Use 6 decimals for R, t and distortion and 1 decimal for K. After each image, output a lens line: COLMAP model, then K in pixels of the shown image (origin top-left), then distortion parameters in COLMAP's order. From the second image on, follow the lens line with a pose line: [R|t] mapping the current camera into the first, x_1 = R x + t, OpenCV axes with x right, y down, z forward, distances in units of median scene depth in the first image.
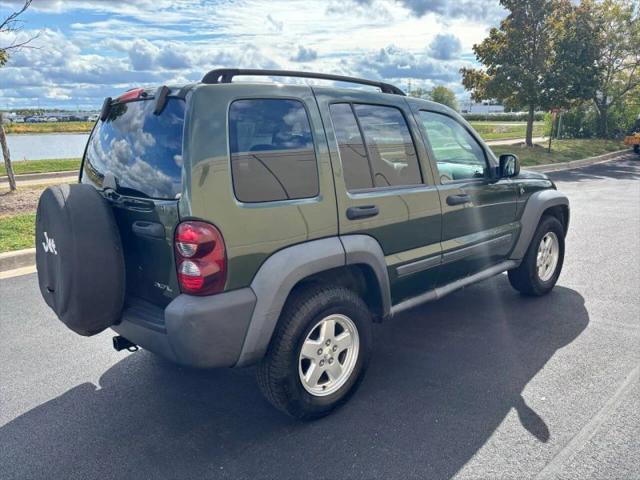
lens RADIAL K [[487.8, 0, 324.3], [0, 487.8, 235.8], [0, 0, 1]] dist [0.051779, -0.065507]
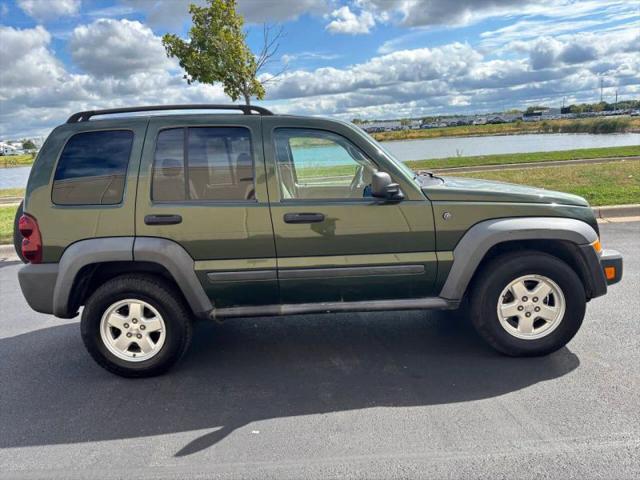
lens RADIAL K [[487.8, 0, 324.3], [0, 487.8, 235.8], [0, 0, 1]] dist [0.051779, -0.065507]
pose [[0.730629, 0.105301, -0.674605, 0.406898], [-0.106322, 0.993530, 0.039931, -0.034734], [0.674445, 0.042550, 0.737098, 0.131626]]
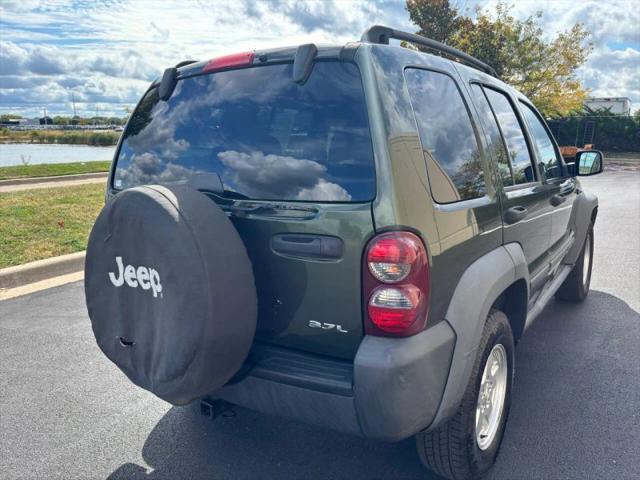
lens RADIAL K [[487.8, 0, 324.3], [0, 487.8, 235.8], [0, 0, 1]] dist [0.051779, -0.065507]
pose [[0.976451, -0.036218, 0.212677, -0.192173], [0.041282, 0.998959, -0.019417, -0.005262], [-0.211752, 0.027739, 0.976930, 0.126280]]
